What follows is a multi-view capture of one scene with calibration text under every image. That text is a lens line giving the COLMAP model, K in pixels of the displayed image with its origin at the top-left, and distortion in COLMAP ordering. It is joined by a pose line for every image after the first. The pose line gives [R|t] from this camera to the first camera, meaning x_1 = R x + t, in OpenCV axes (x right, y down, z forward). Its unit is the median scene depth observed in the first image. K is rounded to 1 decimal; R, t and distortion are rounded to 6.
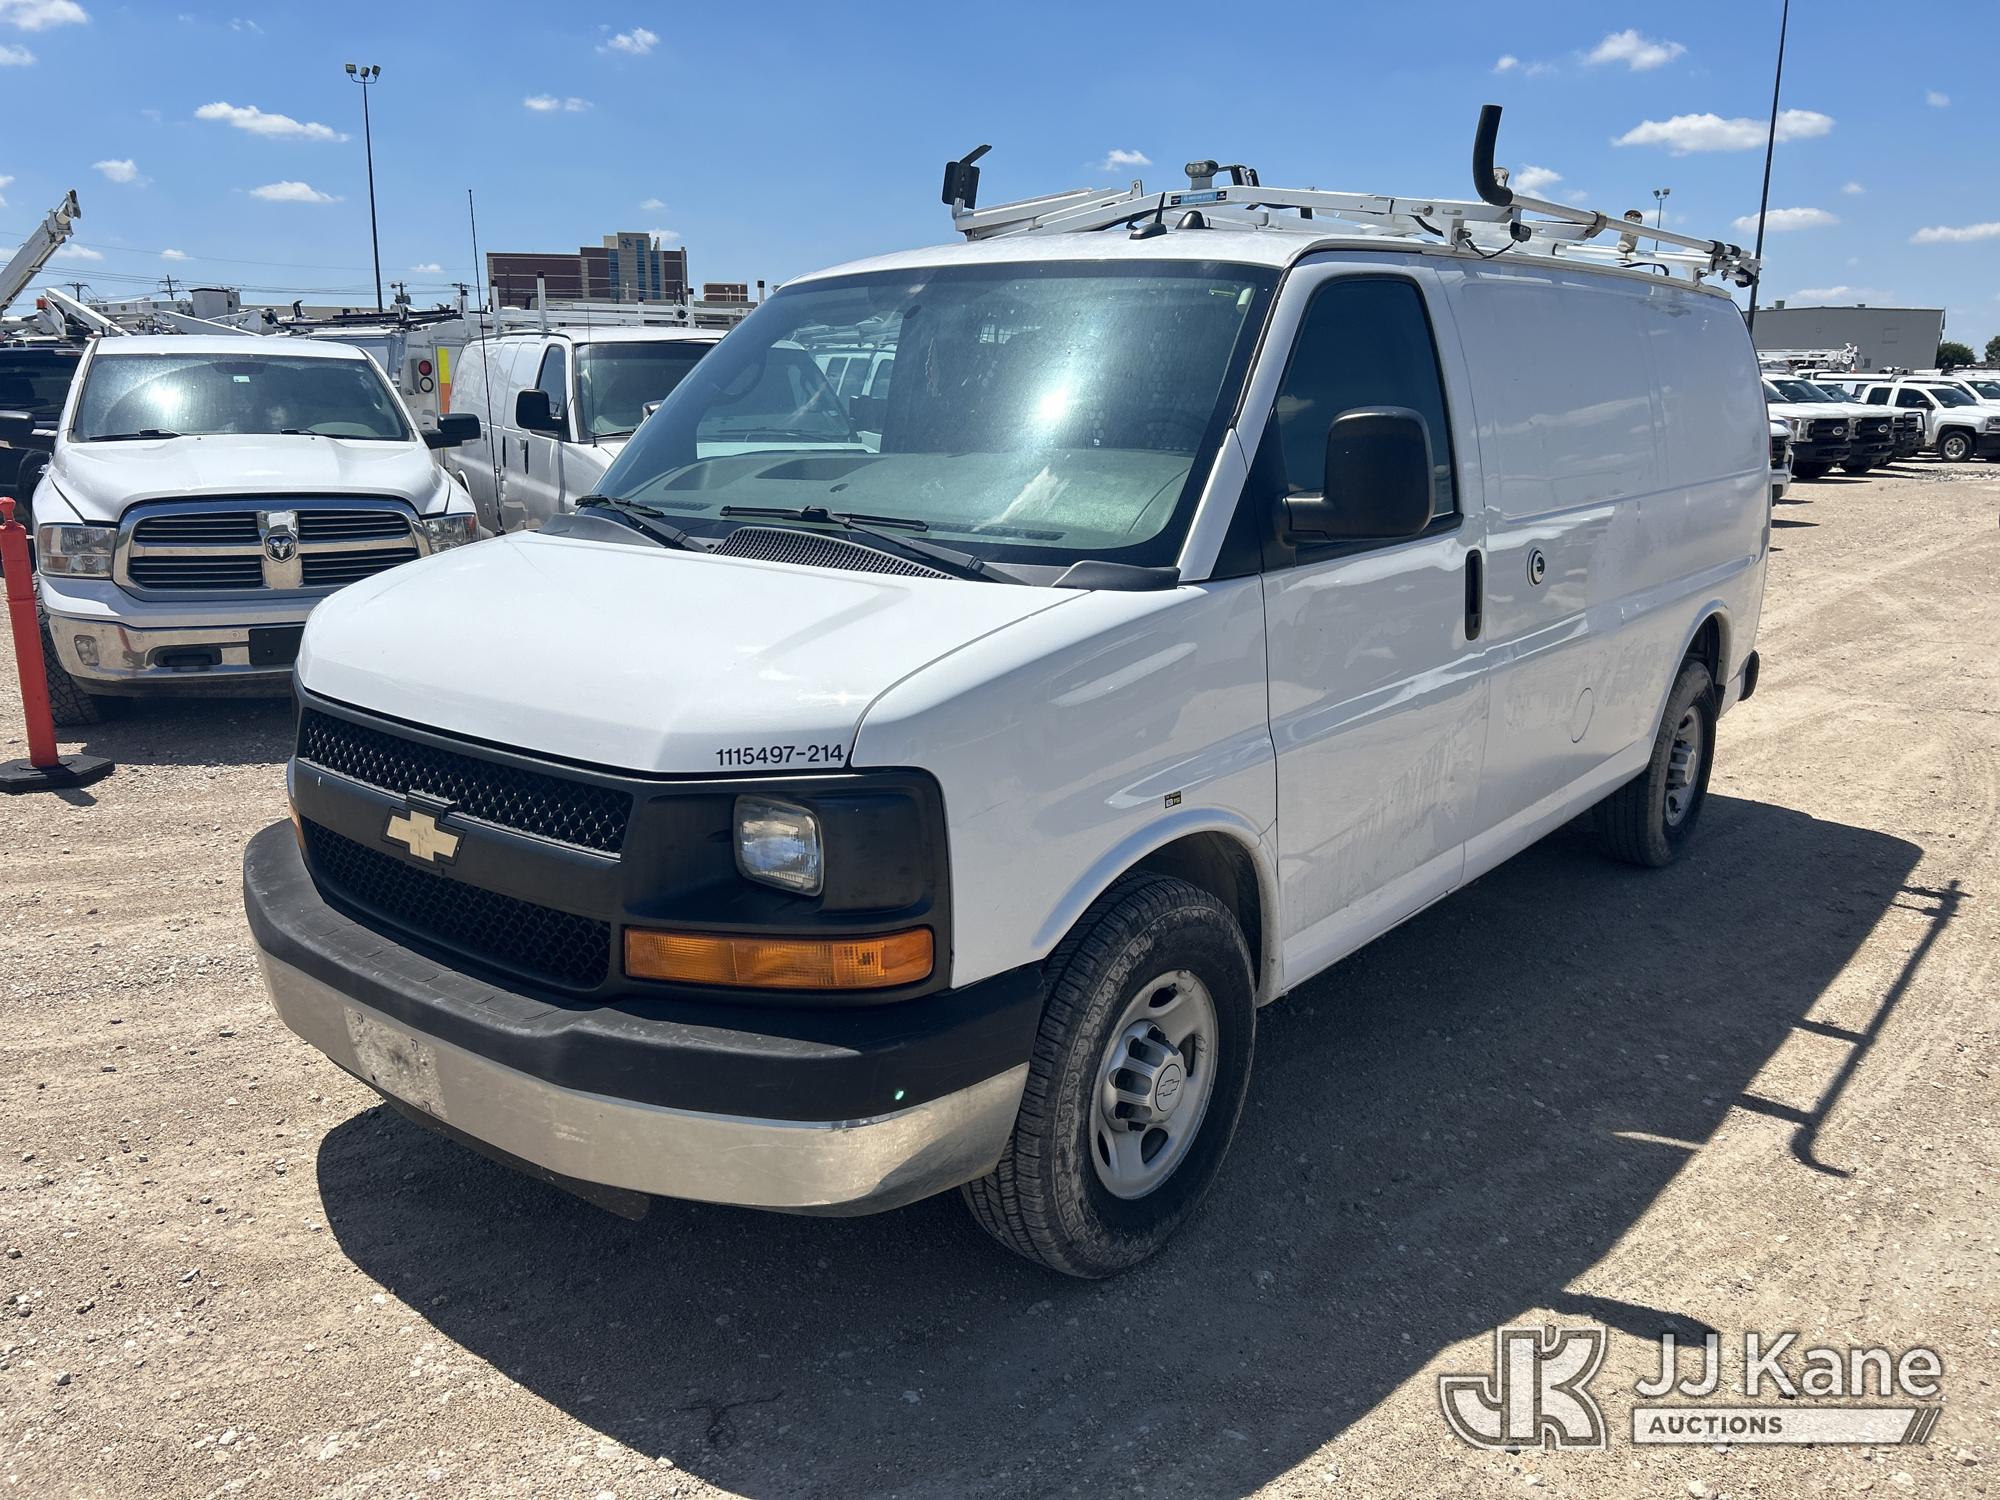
lens RADIAL K [[1578.5, 0, 991.8], [0, 1578.5, 760.3], [0, 0, 1]] dist [-0.004693, -0.018114]
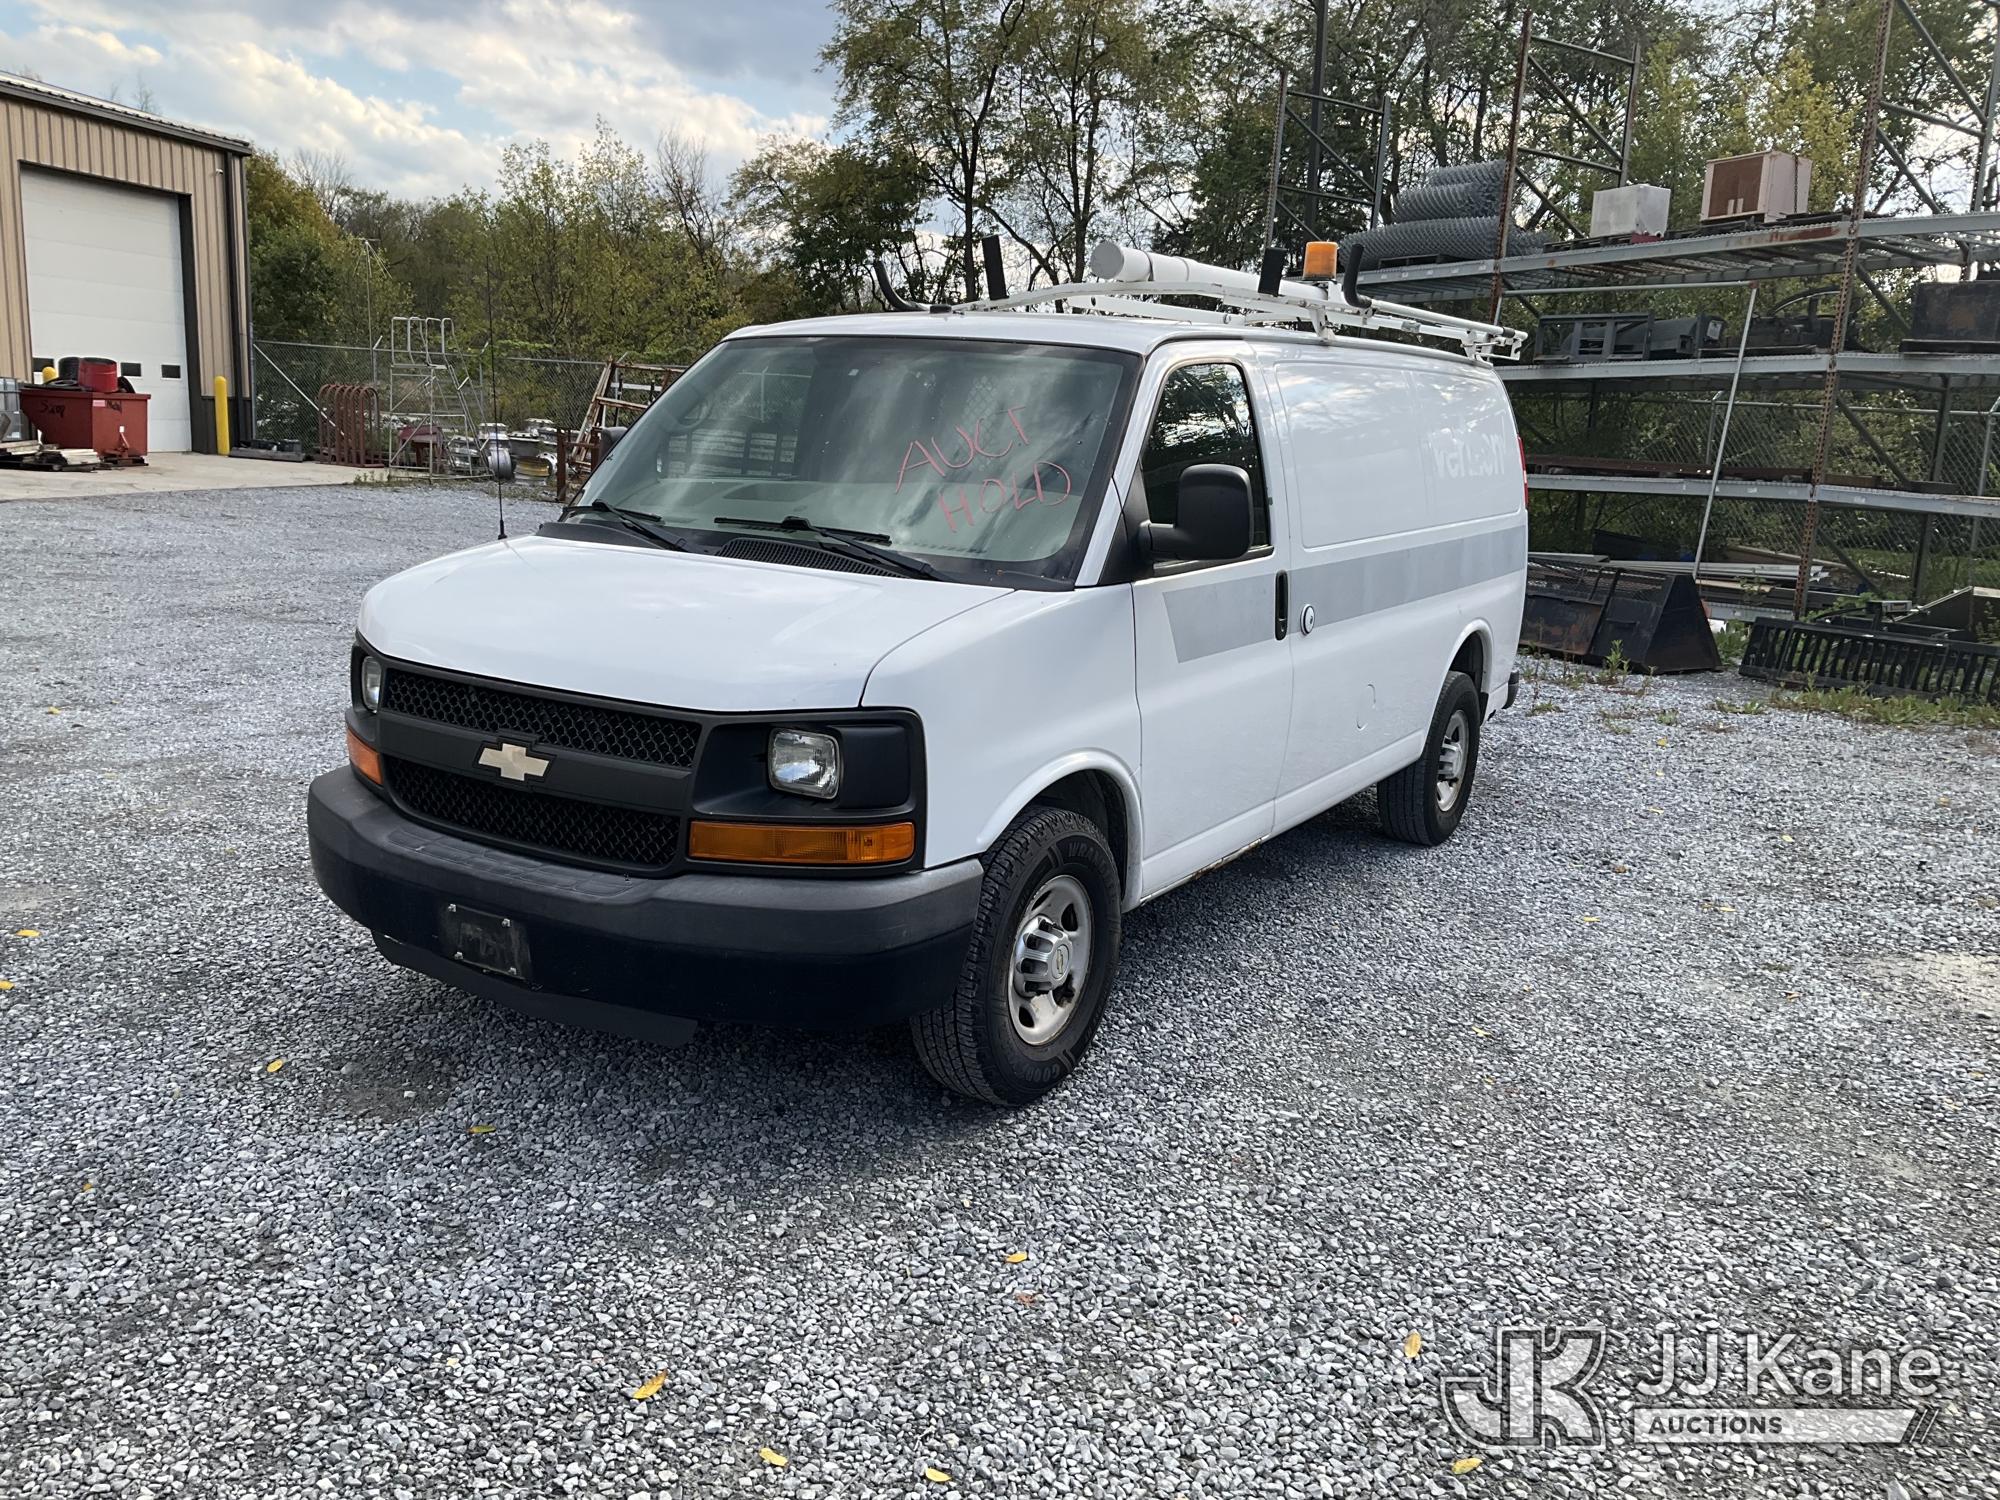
lens RADIAL K [[1719.5, 0, 992.1], [0, 1719.5, 741.4], [0, 0, 1]] dist [0.031939, -0.037808]
pose [[0.991040, 0.014387, 0.132786, -0.151080], [-0.009535, 0.999266, -0.037104, 0.078332], [-0.133223, 0.035506, 0.990450, -0.470437]]
